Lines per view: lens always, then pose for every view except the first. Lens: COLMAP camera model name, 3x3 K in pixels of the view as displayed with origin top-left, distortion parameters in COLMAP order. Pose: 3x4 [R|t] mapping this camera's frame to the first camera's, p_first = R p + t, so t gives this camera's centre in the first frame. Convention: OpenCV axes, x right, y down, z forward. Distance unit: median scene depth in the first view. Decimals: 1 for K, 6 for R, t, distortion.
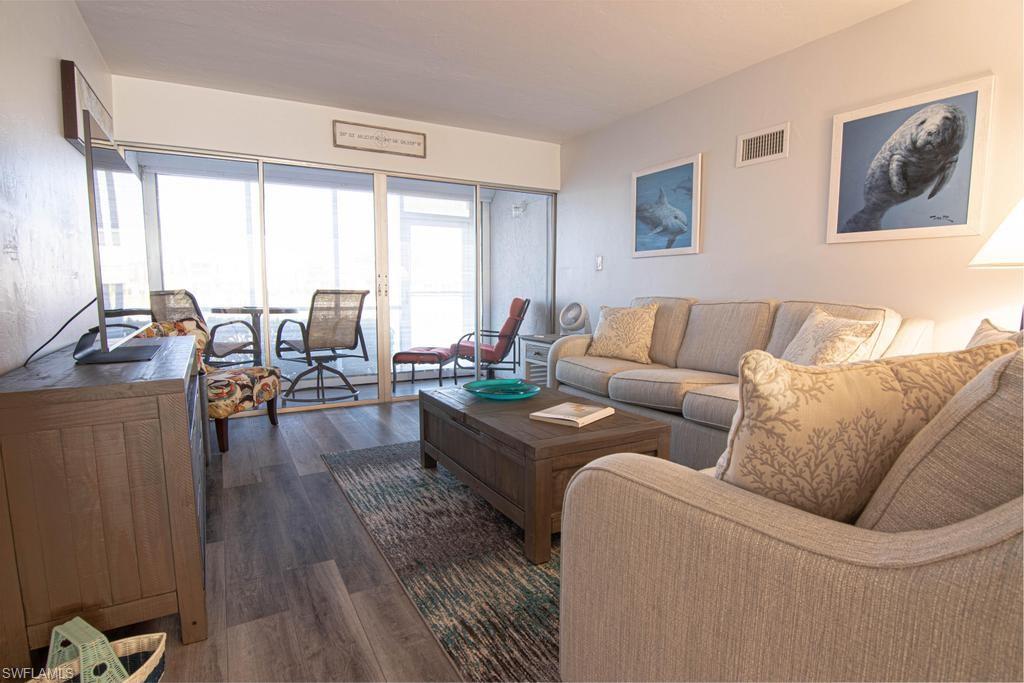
lens RADIAL K [[519.6, 0, 495.5], [0, 519.6, 357.4], [0, 0, 1]] dist [-0.015264, -0.005082]
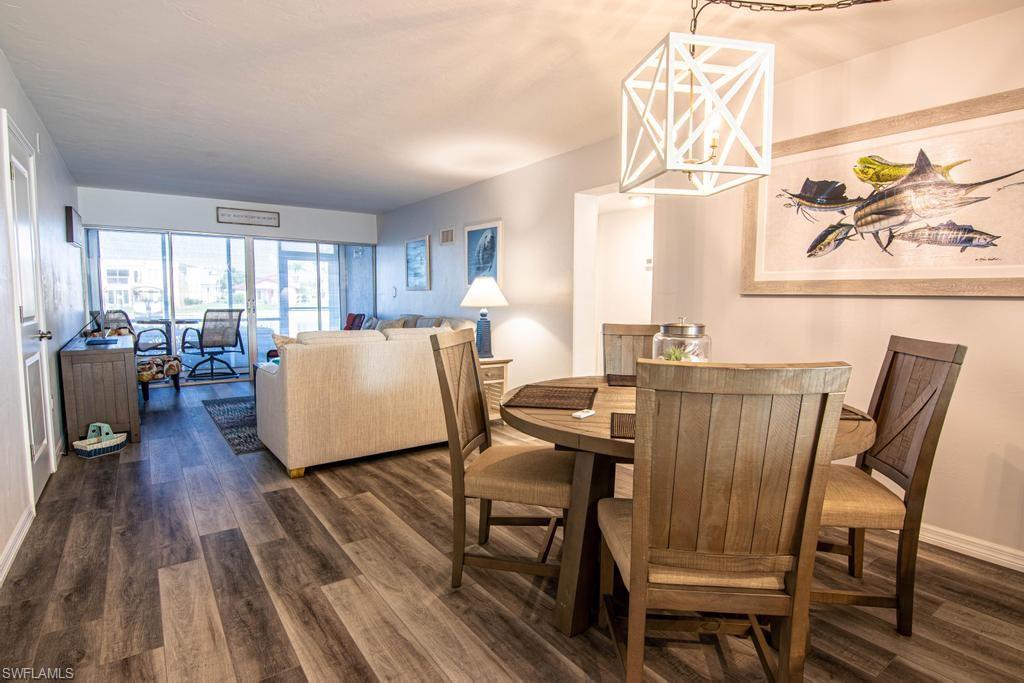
lens RADIAL K [[519.6, 0, 490.6], [0, 519.6, 355.4], [0, 0, 1]] dist [-0.015264, -0.005082]
pose [[0.993868, -0.005434, 0.110439, 0.398820], [0.007761, 0.999757, -0.020653, 0.059827], [-0.110299, 0.021384, 0.993668, -0.780846]]
